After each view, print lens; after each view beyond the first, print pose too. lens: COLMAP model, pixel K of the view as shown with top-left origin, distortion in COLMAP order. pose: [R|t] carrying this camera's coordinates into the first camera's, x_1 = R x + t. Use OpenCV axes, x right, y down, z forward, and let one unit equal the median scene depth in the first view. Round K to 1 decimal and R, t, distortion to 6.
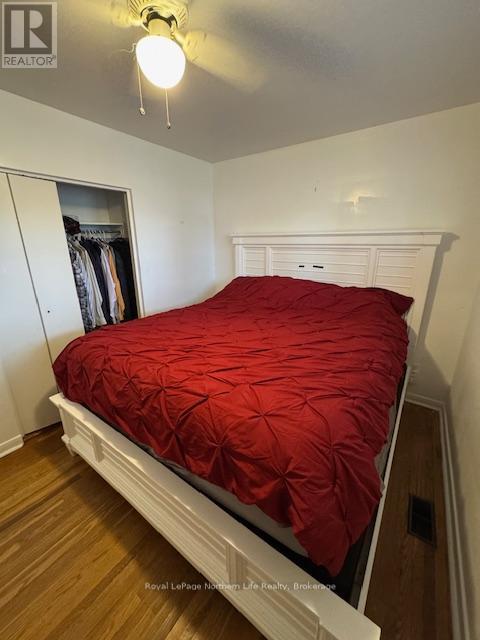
lens RADIAL K [[255.8, 0, 238.0], [0, 255.8, 319.1], [0, 0, 1]] dist [-0.002163, -0.000266]
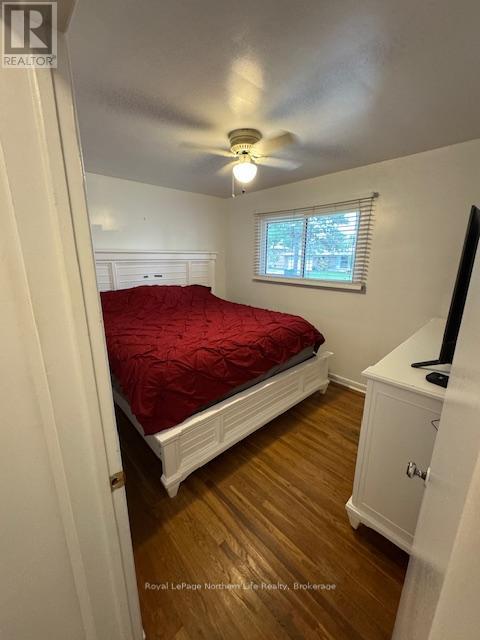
lens RADIAL K [[255.8, 0, 238.0], [0, 255.8, 319.1], [0, 0, 1]] dist [-0.002163, -0.000266]
pose [[0.208237, -0.231828, 0.950207, -1.068271], [0.273834, 0.946470, 0.170906, -0.117664], [-0.938964, 0.224610, 0.260572, 0.339675]]
